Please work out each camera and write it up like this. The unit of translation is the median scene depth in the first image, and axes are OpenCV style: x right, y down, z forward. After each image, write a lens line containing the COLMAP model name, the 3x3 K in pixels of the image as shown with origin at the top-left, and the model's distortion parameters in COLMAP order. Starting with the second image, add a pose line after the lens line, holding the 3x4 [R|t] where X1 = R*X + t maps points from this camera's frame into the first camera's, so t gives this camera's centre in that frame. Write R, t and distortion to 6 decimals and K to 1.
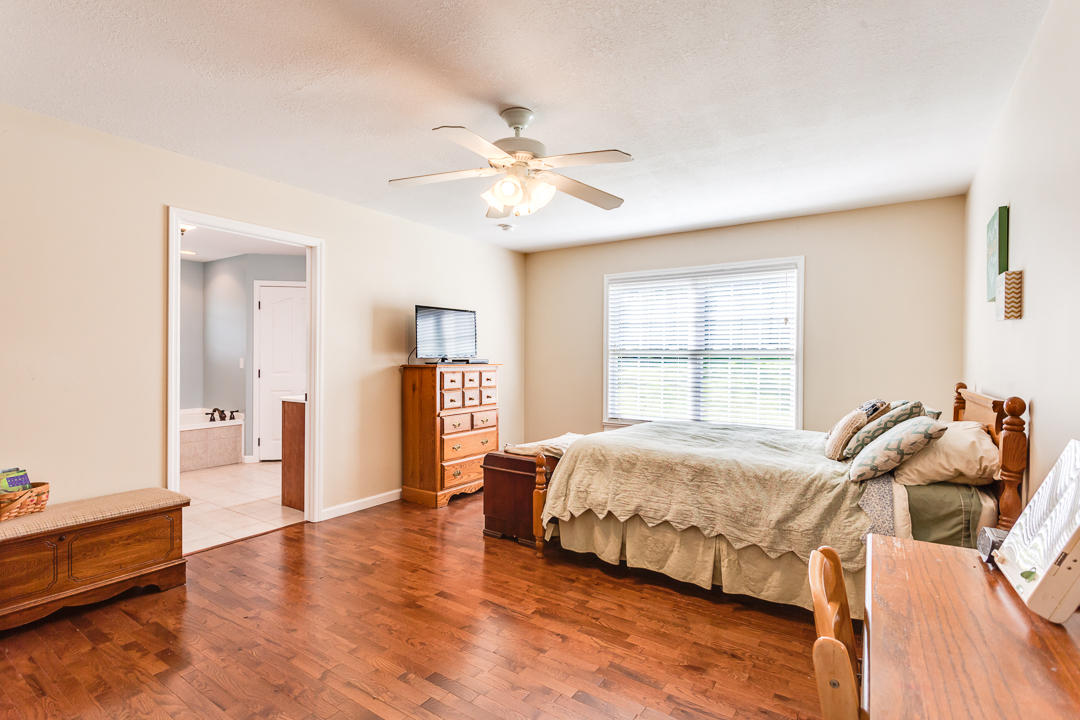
lens RADIAL K [[519.6, 0, 538.2], [0, 519.6, 362.8], [0, 0, 1]] dist [0.002759, 0.000729]
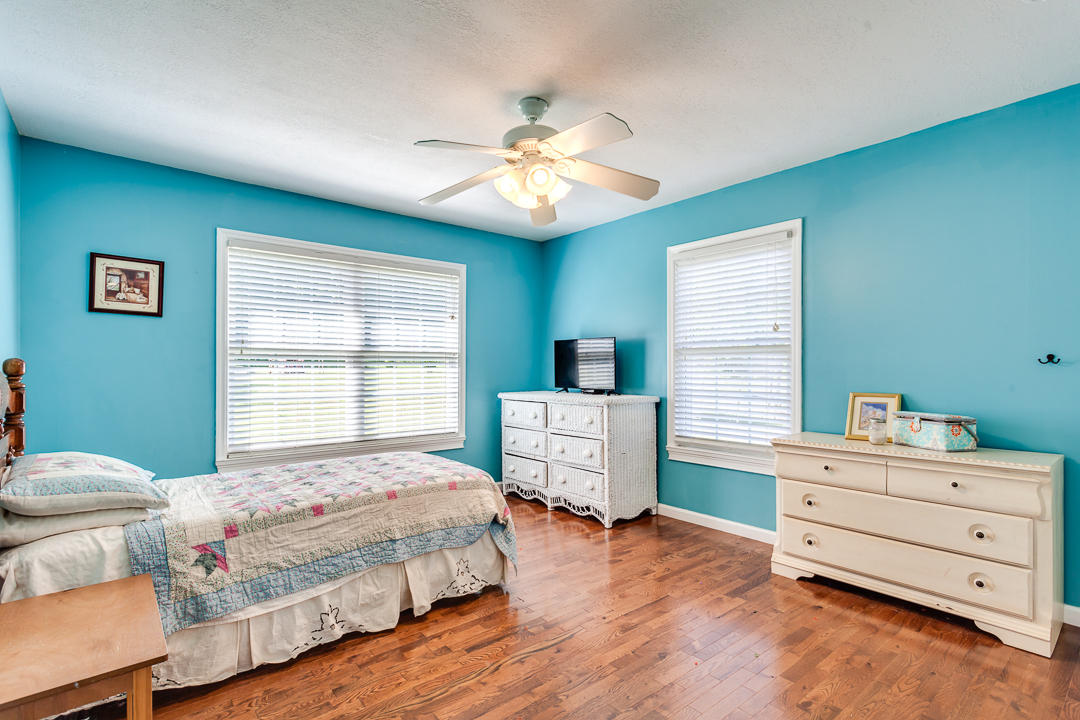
lens RADIAL K [[519.6, 0, 538.2], [0, 519.6, 362.8], [0, 0, 1]] dist [0.002759, 0.000729]
pose [[0.239479, -0.002896, 0.970897, -0.424458], [0.010879, 0.999941, 0.000300, -0.001679], [-0.970841, 0.010491, 0.239497, 0.500413]]
